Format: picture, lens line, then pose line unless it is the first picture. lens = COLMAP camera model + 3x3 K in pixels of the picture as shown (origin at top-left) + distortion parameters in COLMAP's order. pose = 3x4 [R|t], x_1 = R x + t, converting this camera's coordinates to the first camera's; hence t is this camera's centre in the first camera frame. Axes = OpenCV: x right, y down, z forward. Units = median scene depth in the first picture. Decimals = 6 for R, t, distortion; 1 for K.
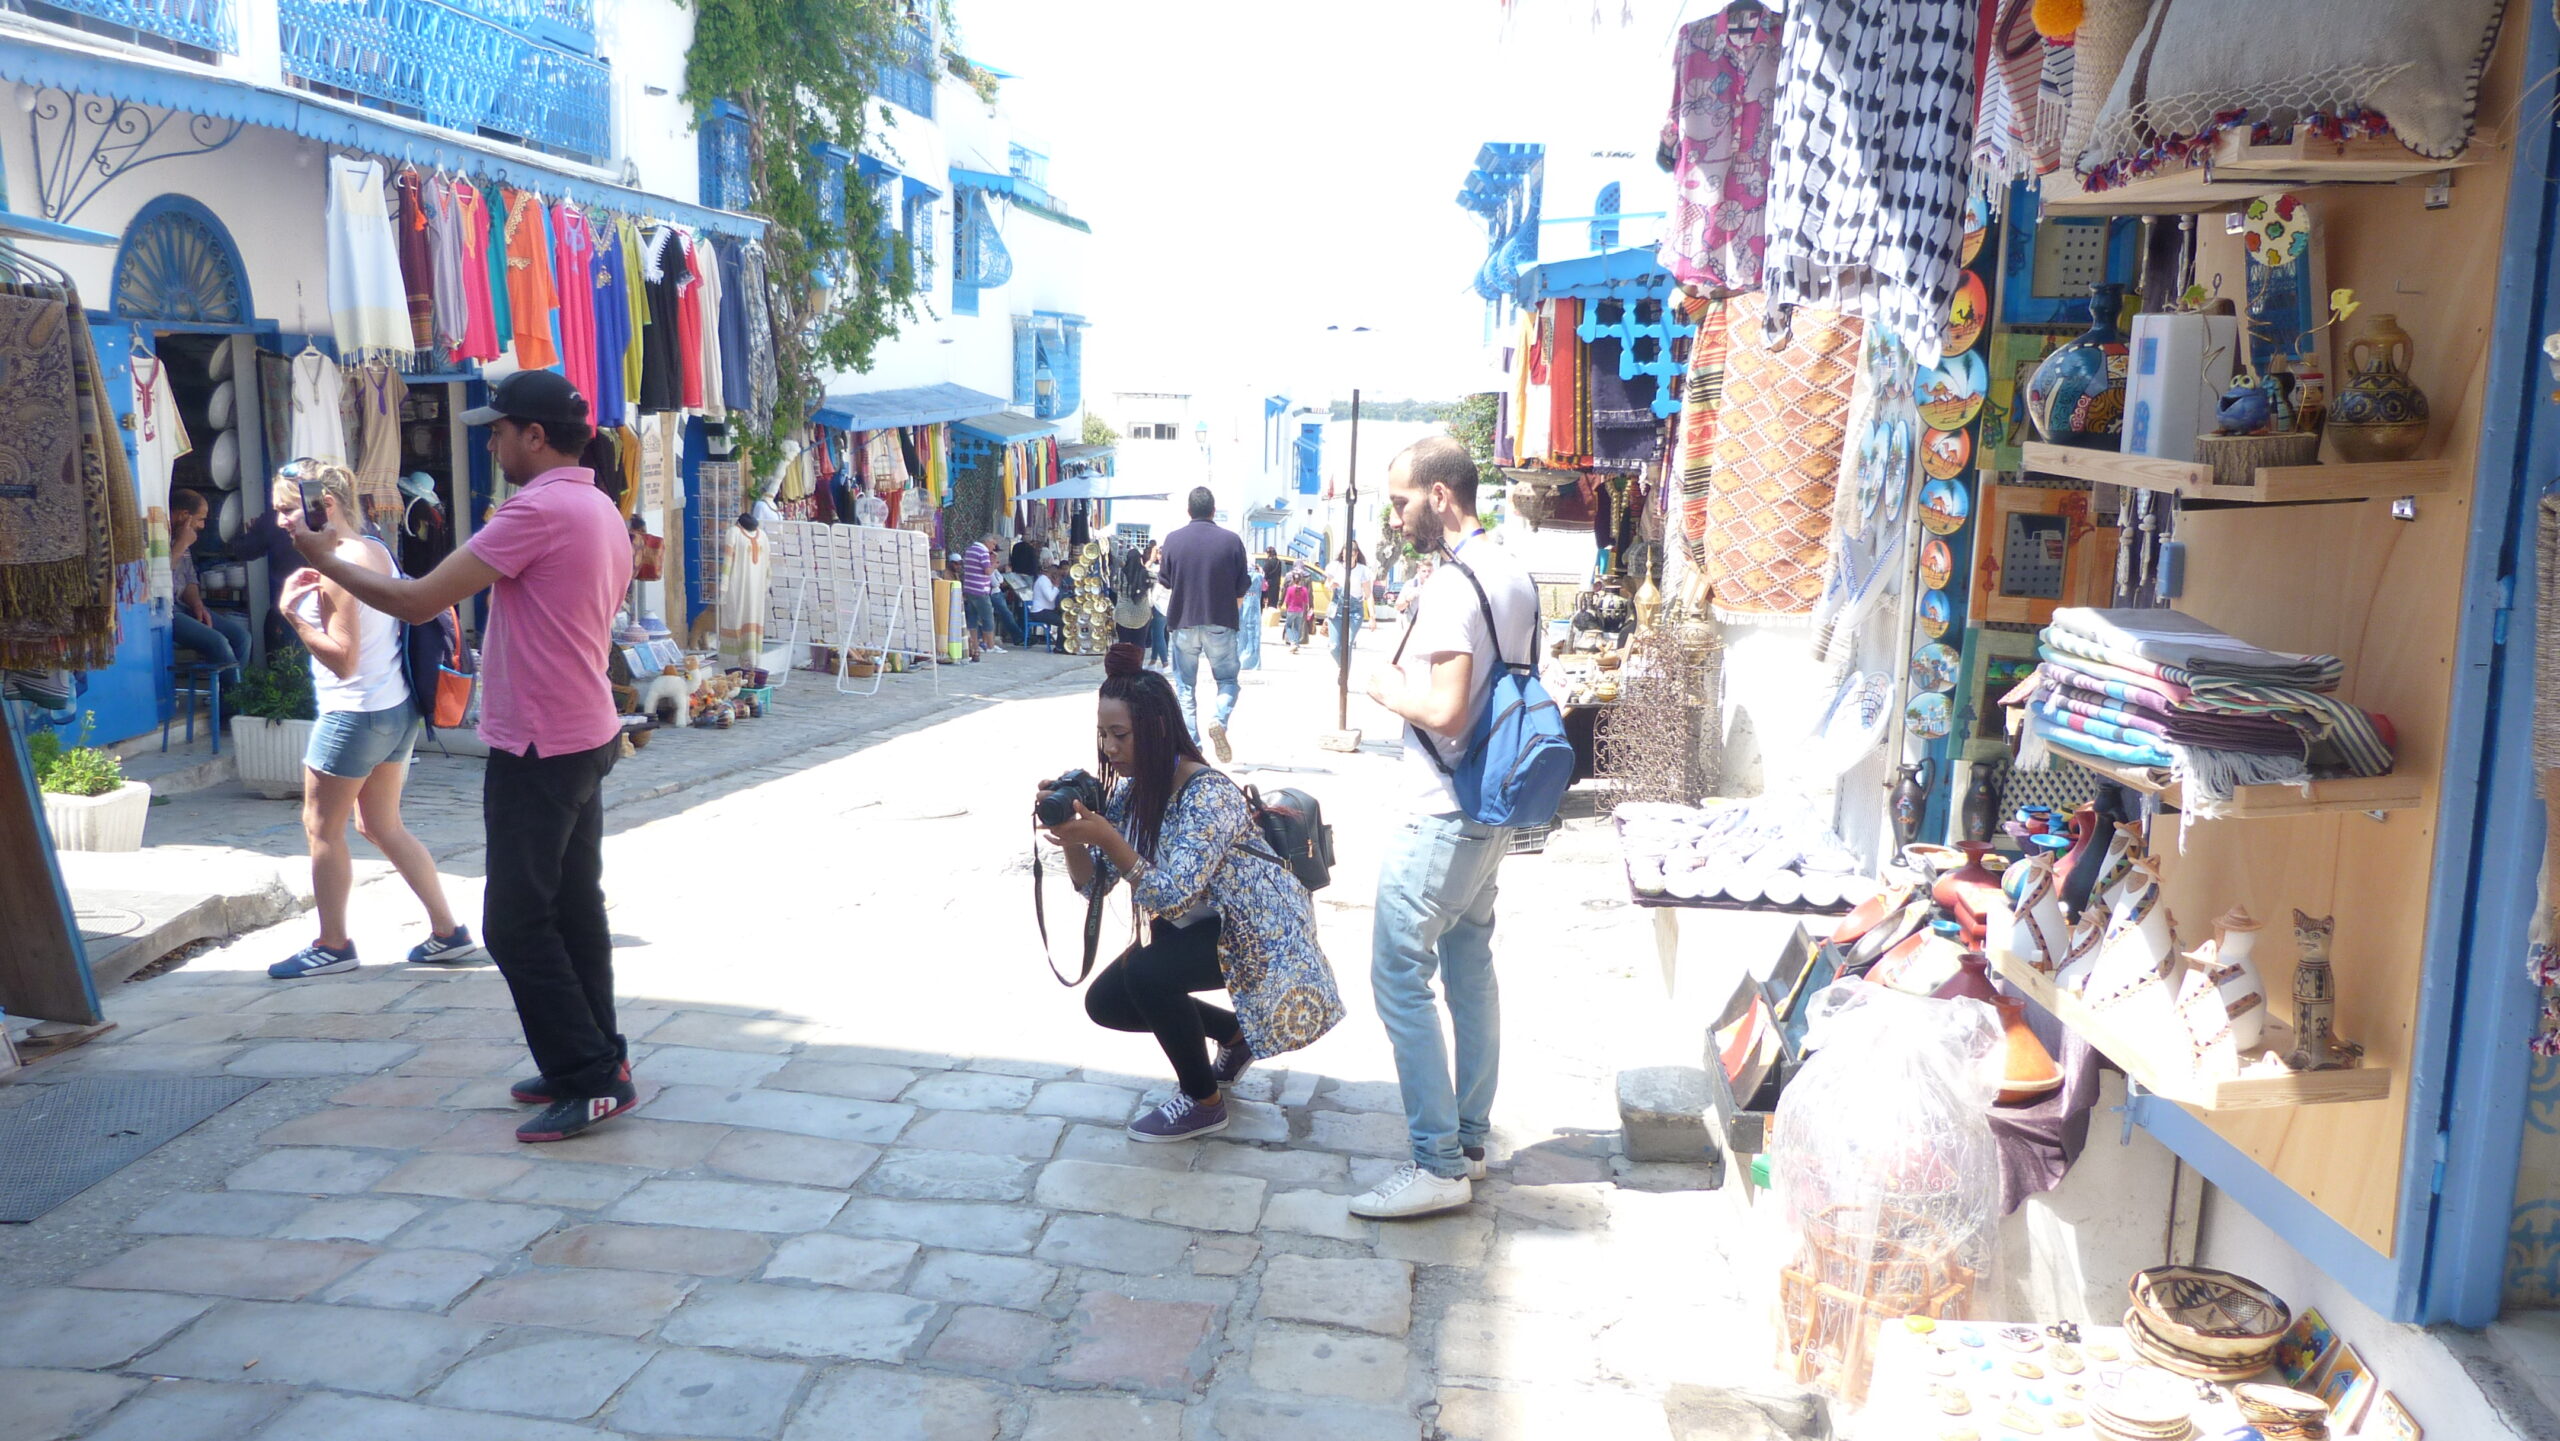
lens RADIAL K [[1918.9, 0, 1272.5], [0, 1918.9, 705.3], [0, 0, 1]] dist [-0.037720, 0.034299]
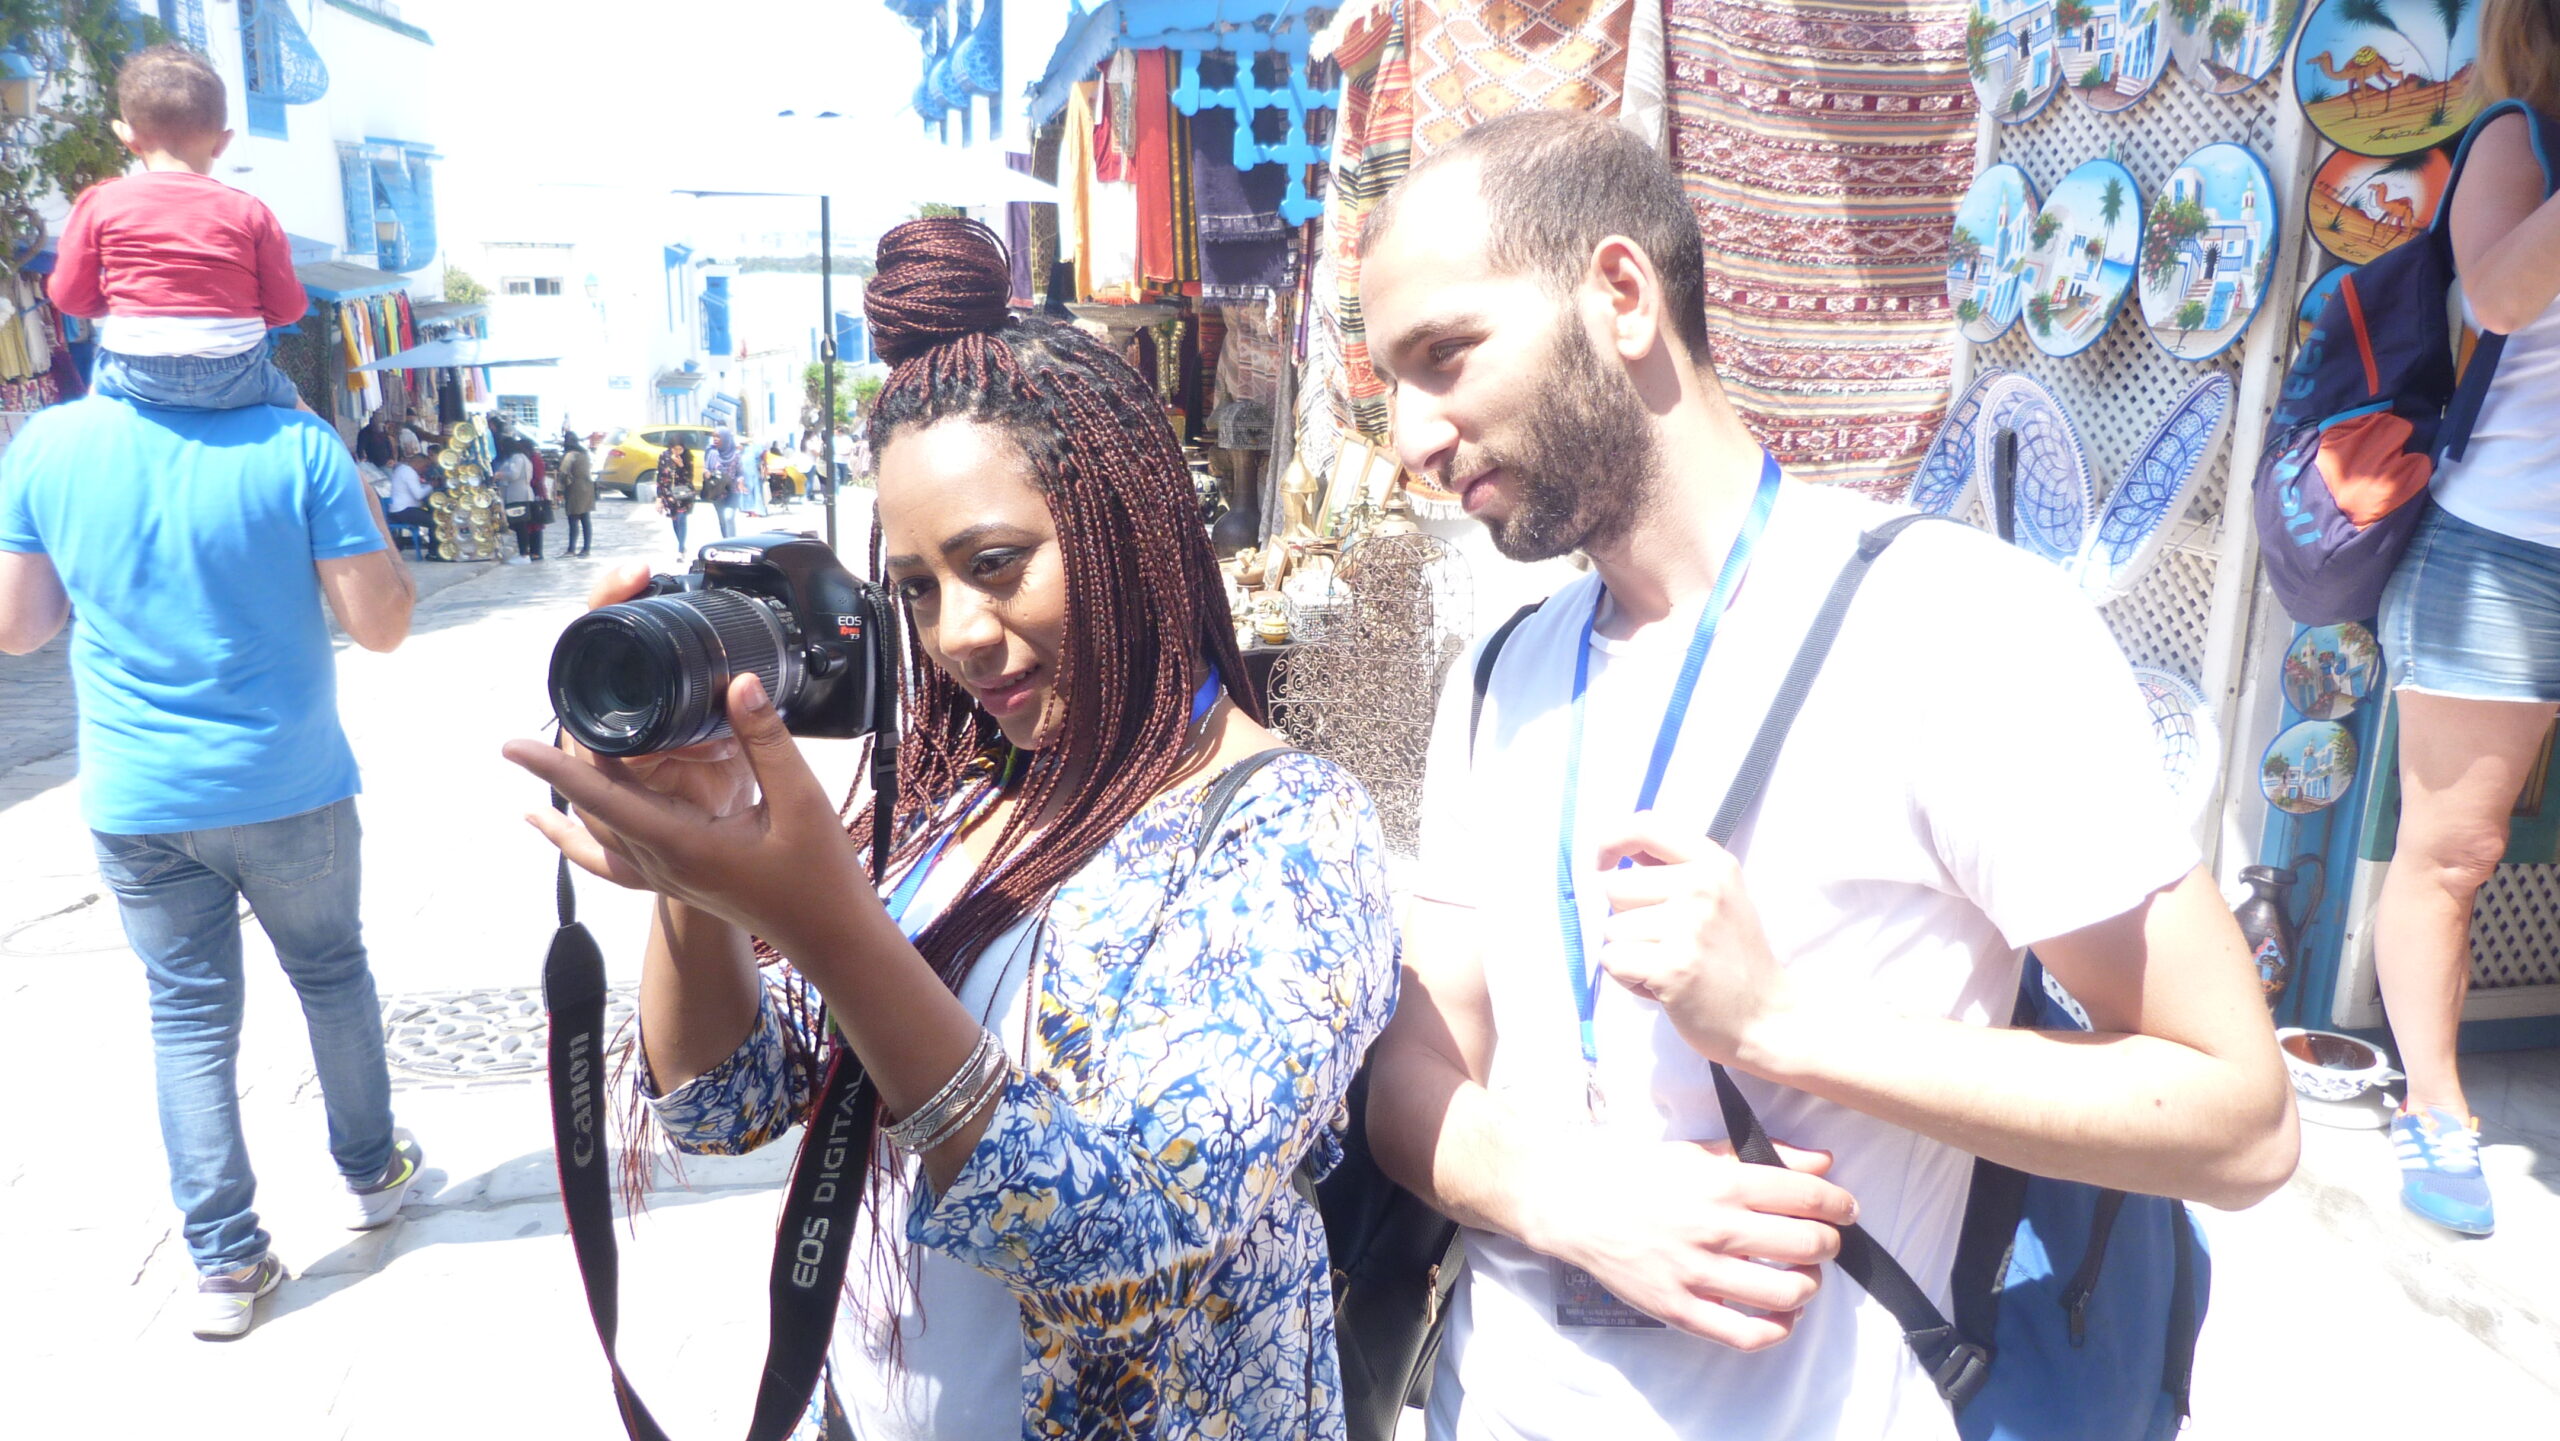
lens RADIAL K [[1918.9, 0, 1269.7], [0, 1918.9, 713.0], [0, 0, 1]] dist [-0.037720, 0.034299]
pose [[0.955444, -0.078821, 0.284452, -0.022678], [0.056288, 0.994656, 0.086554, -0.036538], [-0.289754, -0.066686, 0.954775, 0.352539]]
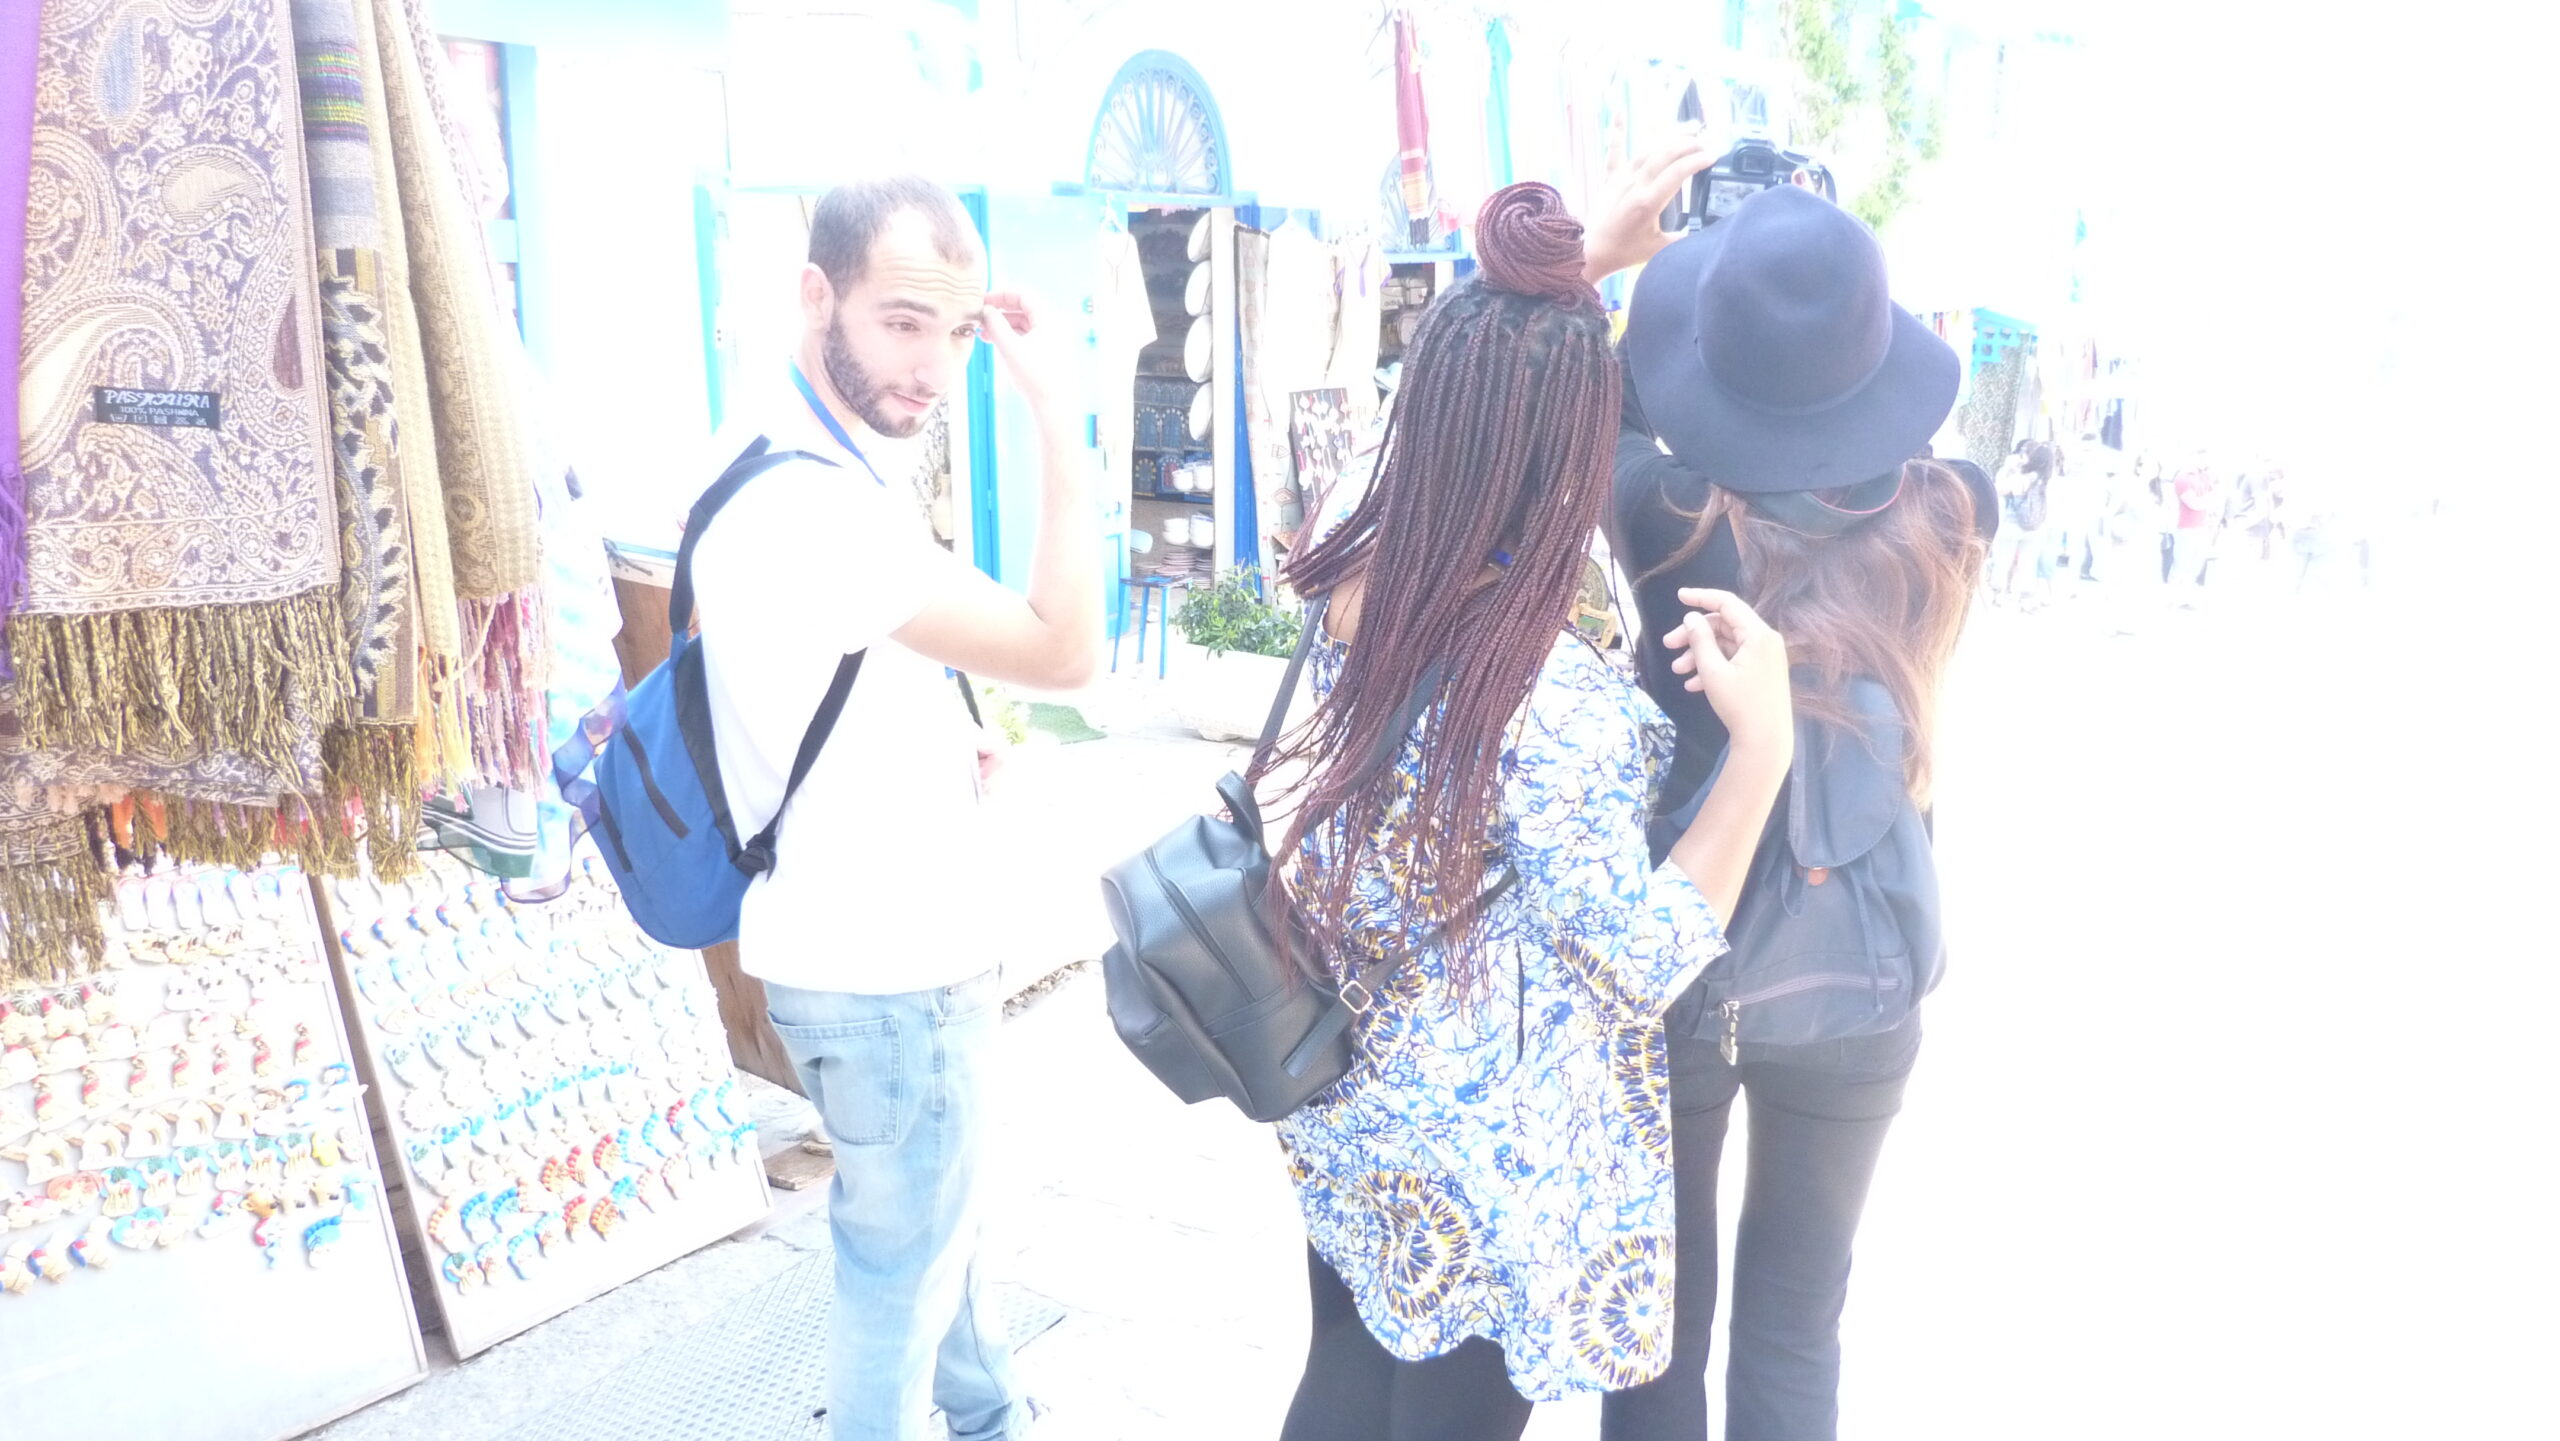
lens RADIAL K [[1918.9, 0, 1281.2], [0, 1918.9, 720.4], [0, 0, 1]] dist [-0.037720, 0.034299]
pose [[0.882656, 0.084595, -0.462345, -0.083667], [-0.055654, 0.995560, 0.075909, -0.025972], [0.466713, -0.041270, 0.883445, 0.216766]]
